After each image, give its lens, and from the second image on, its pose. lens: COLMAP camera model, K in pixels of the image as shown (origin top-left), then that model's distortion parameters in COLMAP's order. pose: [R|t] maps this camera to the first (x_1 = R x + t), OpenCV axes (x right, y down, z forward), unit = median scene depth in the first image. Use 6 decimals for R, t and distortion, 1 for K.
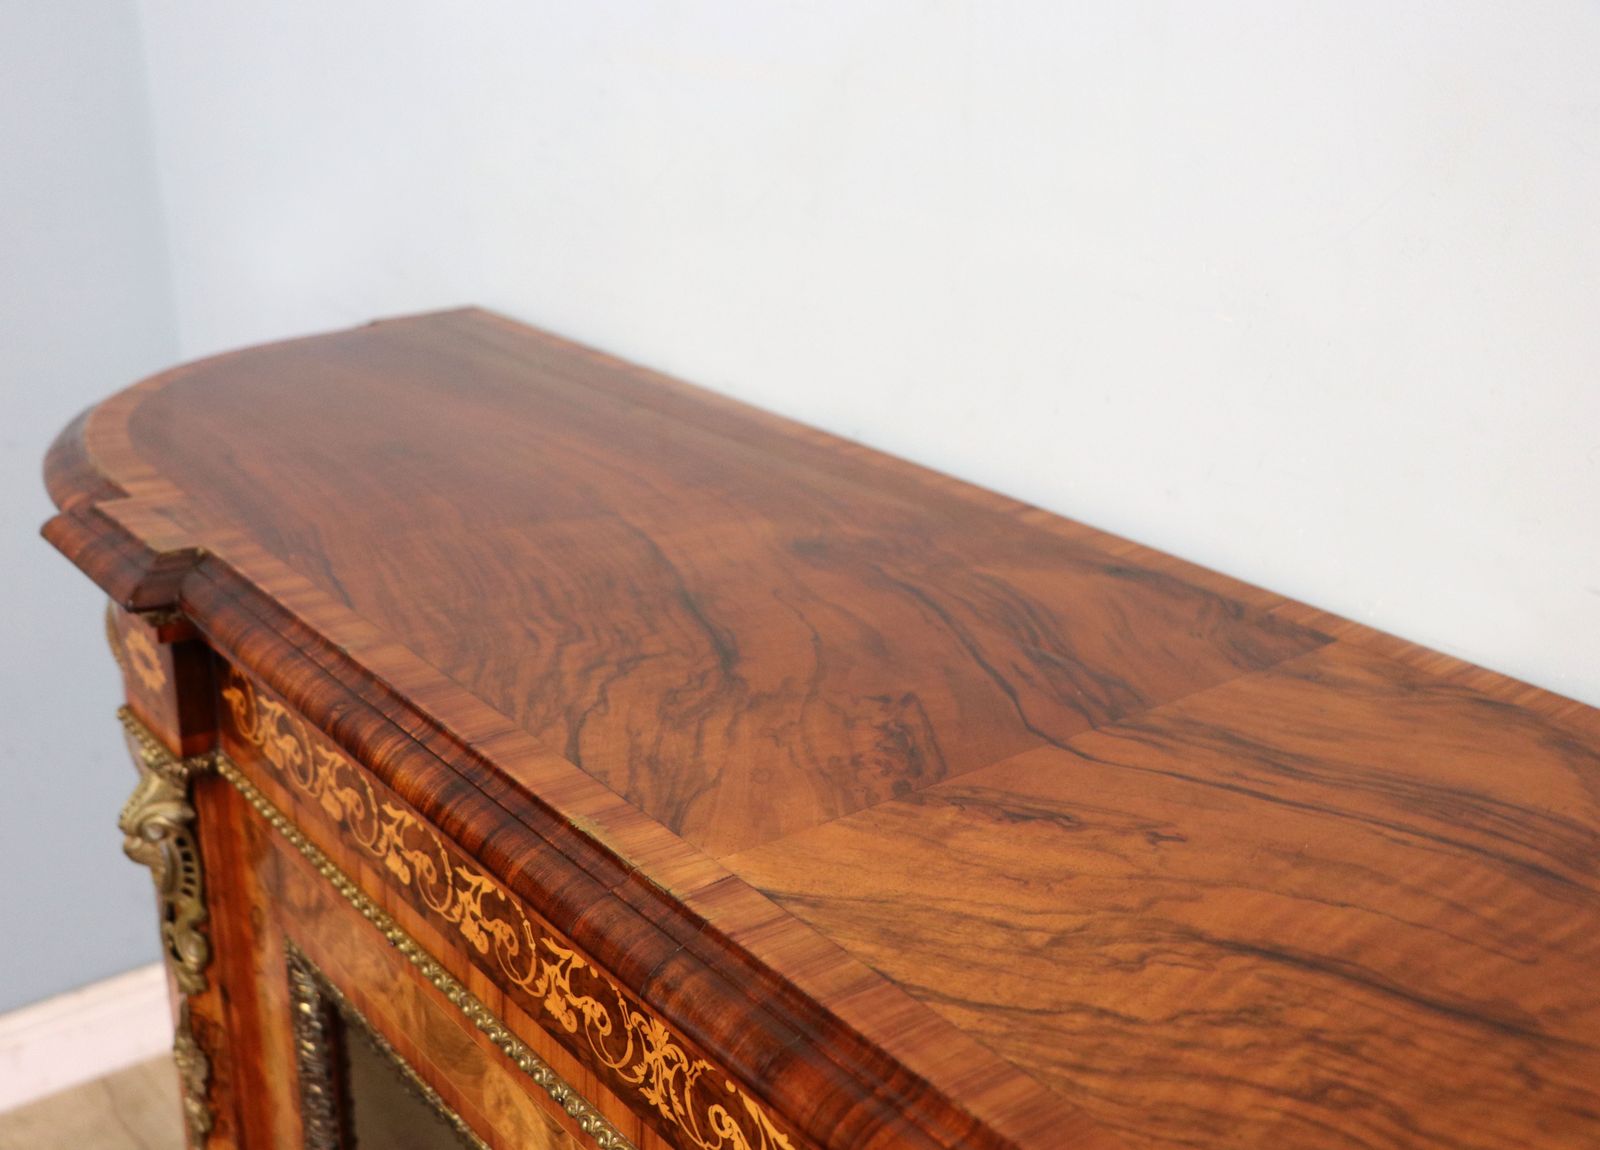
lens RADIAL K [[1826.5, 0, 732.0], [0, 1826.5, 595.1], [0, 0, 1]] dist [-0.089447, 0.000000]
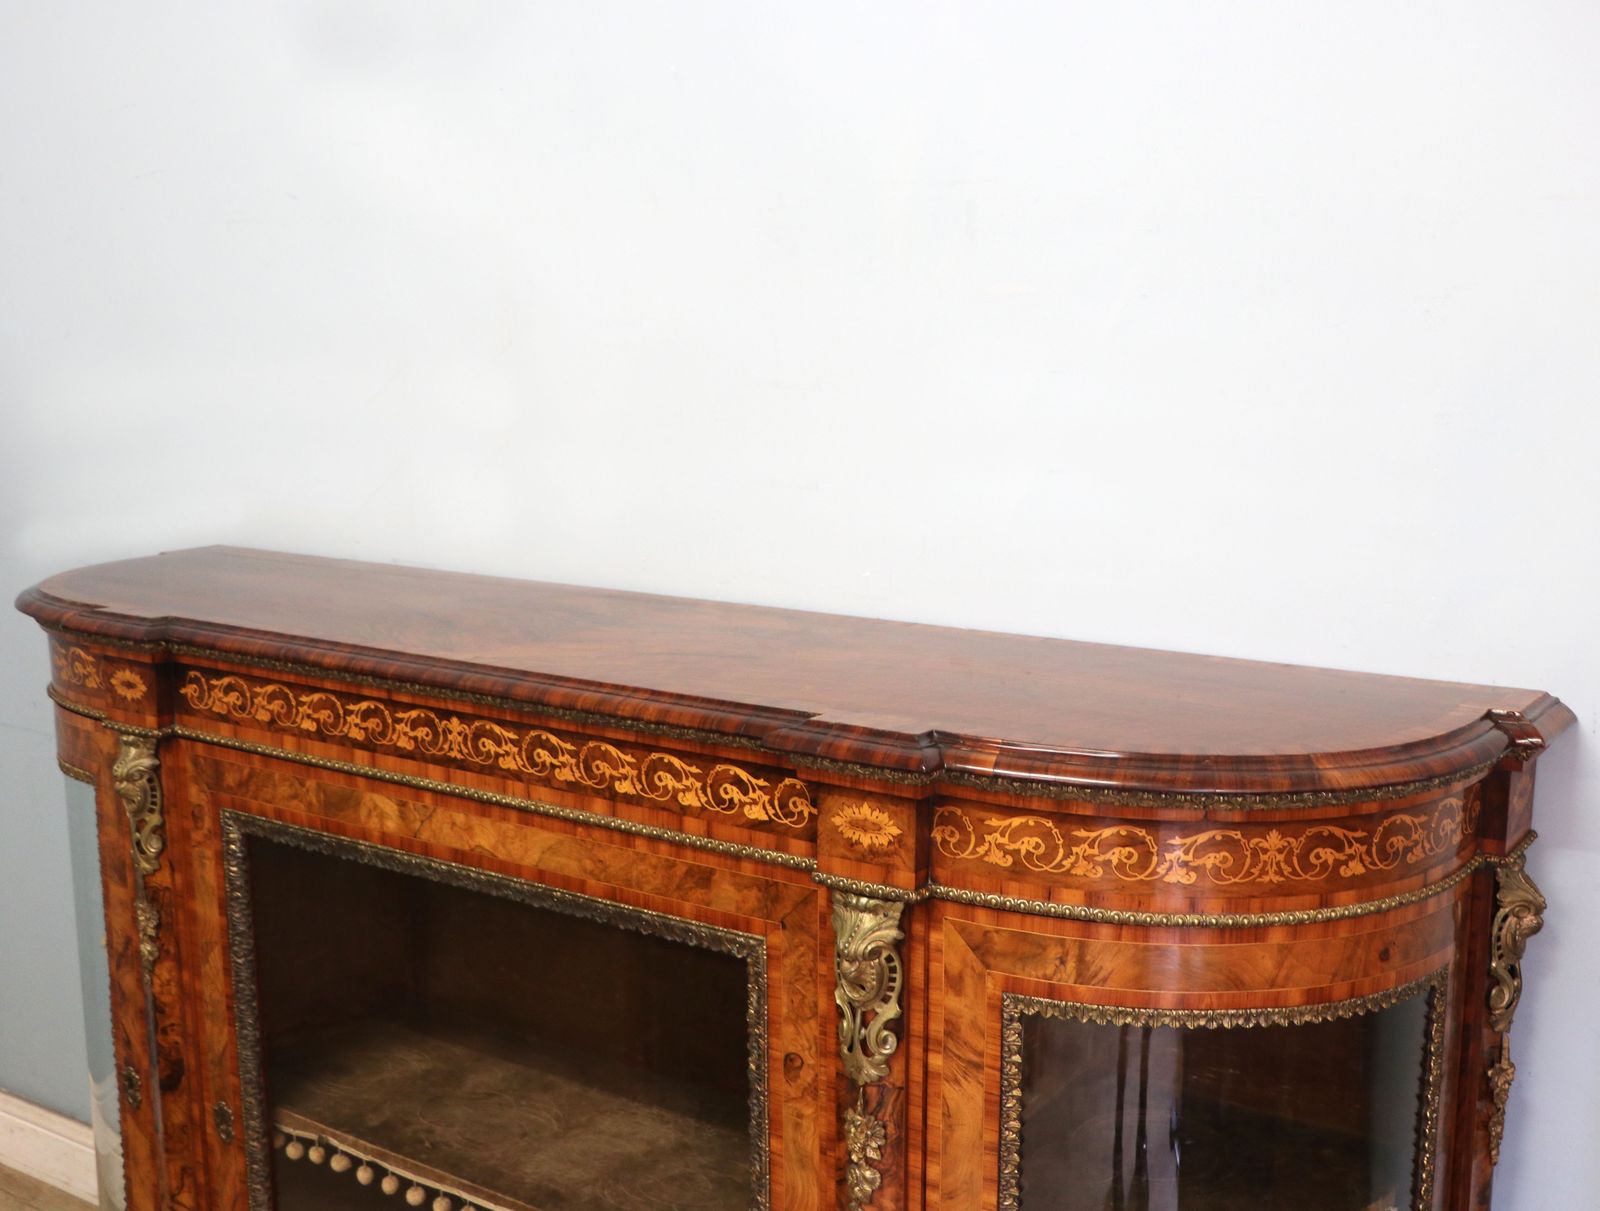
lens RADIAL K [[1762.9, 0, 890.9], [0, 1762.9, 623.0], [0, 0, 1]] dist [-0.071350, 0.000000]
pose [[0.929211, -0.067603, 0.363315, -0.304729], [0.134561, 0.977530, -0.162261, 0.495043], [-0.344182, 0.199662, 0.917428, -1.309258]]
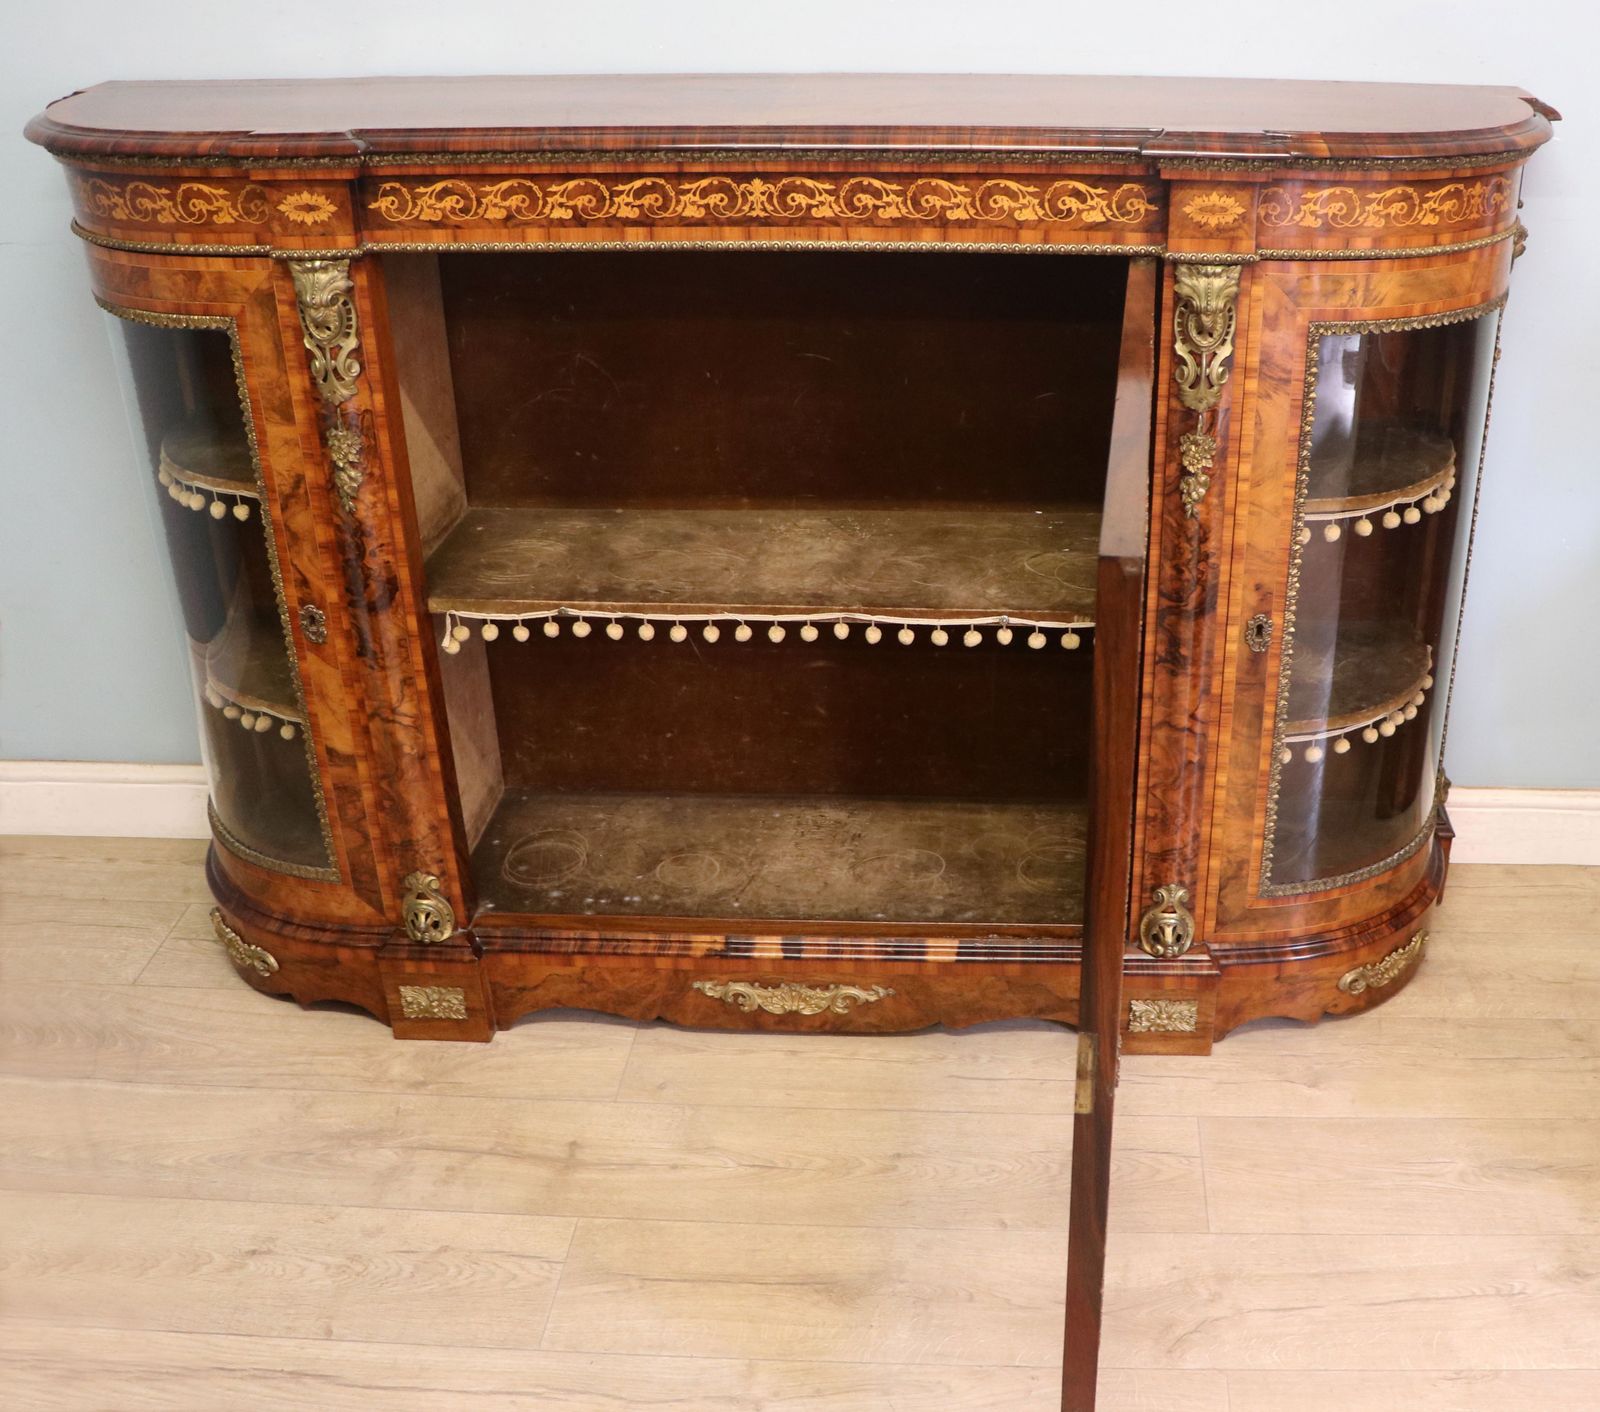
lens RADIAL K [[1772.0, 0, 1019.9], [0, 1772.0, 742.3], [0, 0, 1]] dist [-0.137034, 0.000000]
pose [[0.596293, -0.386770, 0.703451, -1.745539], [0.280290, 0.921444, 0.269034, 0.359089], [-0.752245, 0.036747, 0.657858, -0.932675]]
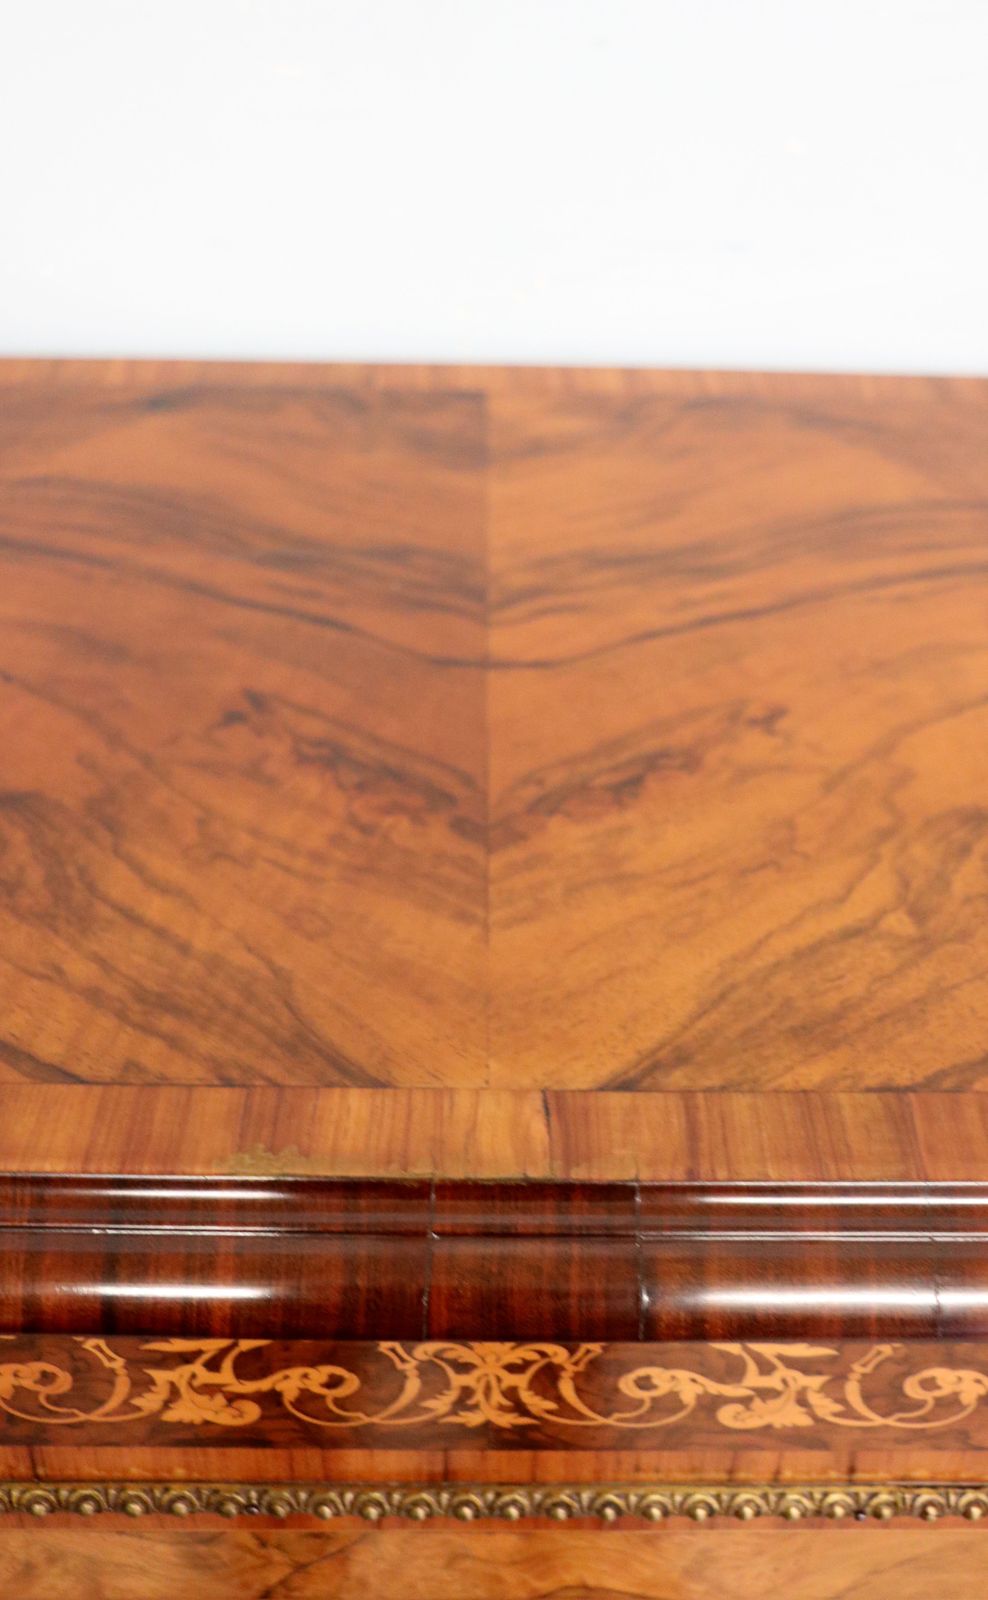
lens RADIAL K [[1794.5, 0, 509.2], [0, 1794.5, 797.4], [0, 0, 1]] dist [-0.062732, 0.000000]
pose [[0.581301, -0.500458, 0.641584, -0.293159], [0.271868, 0.862632, 0.426559, -0.170519], [-0.766926, -0.073533, 0.637508, 0.496262]]
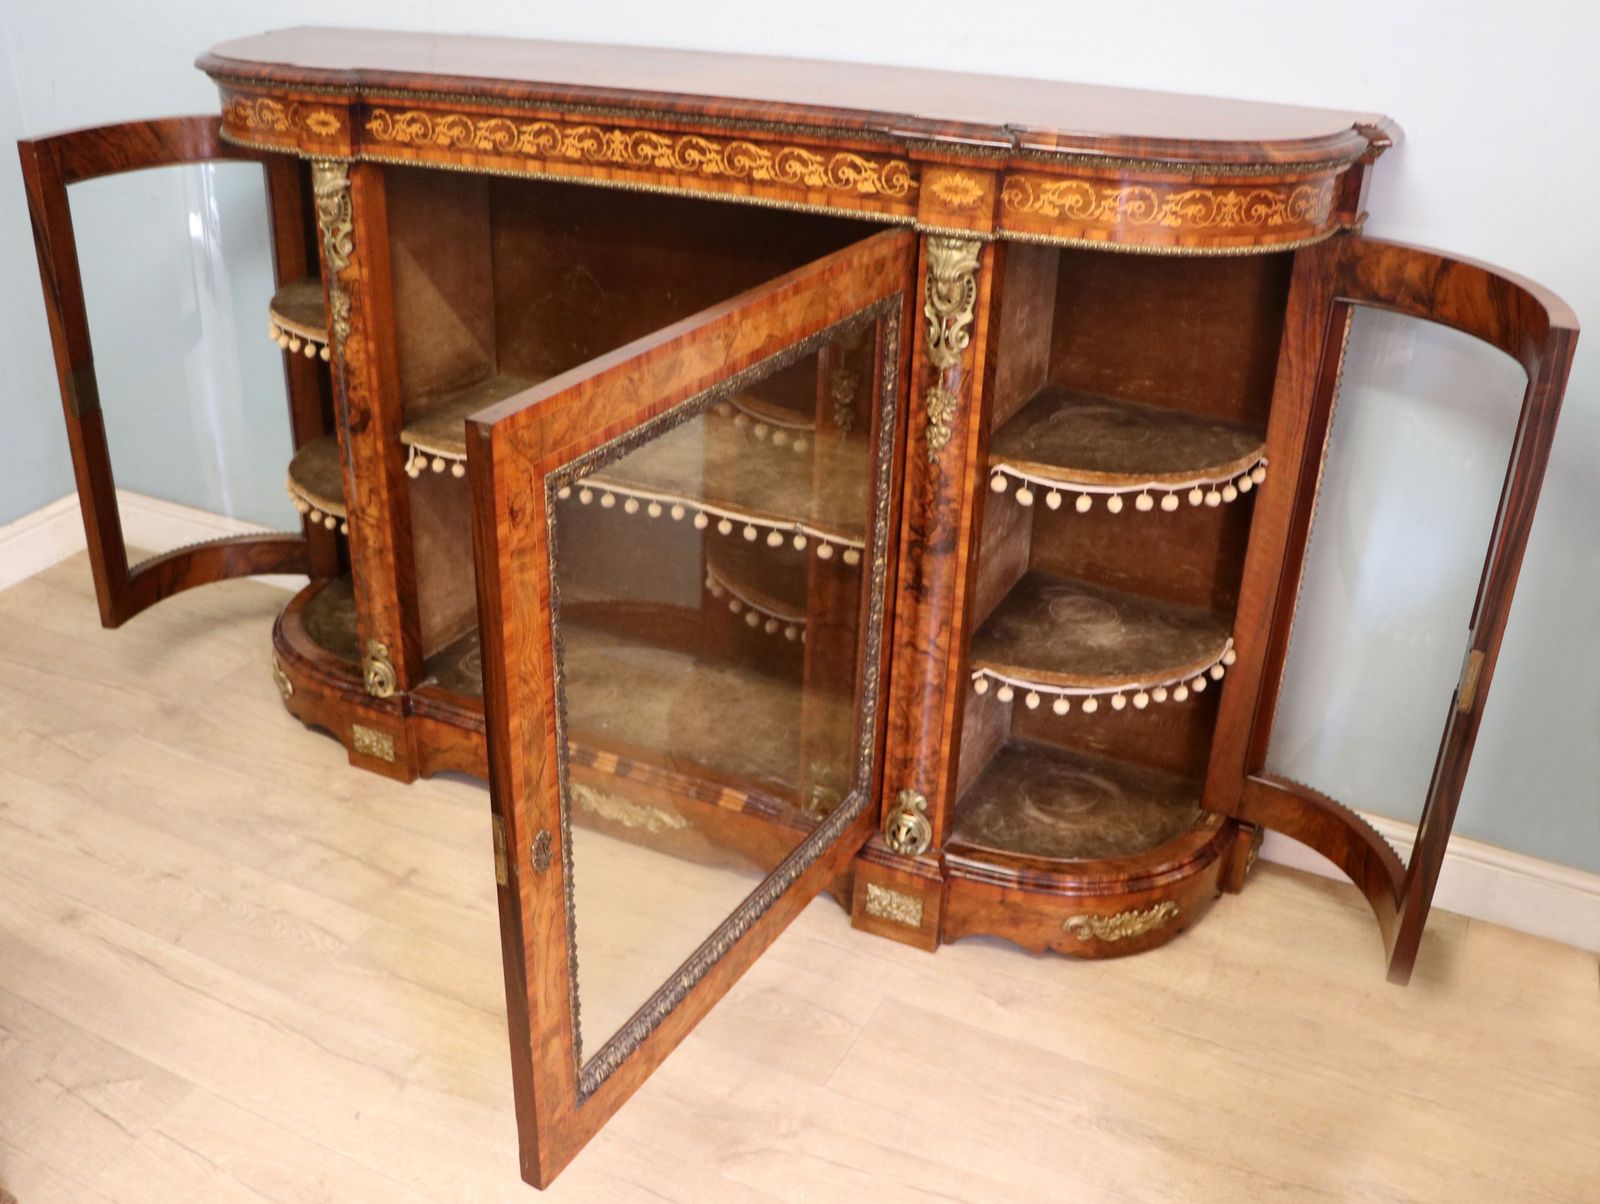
lens RADIAL K [[1585.4, 0, 727.3], [0, 1585.4, 688.5], [0, 0, 1]] dist [-0.141030, 0.000000]
pose [[0.897686, -0.213988, 0.385187, -1.057283], [0.154079, 0.971417, 0.180580, 0.652672], [-0.412819, -0.102754, 0.904998, -1.667374]]
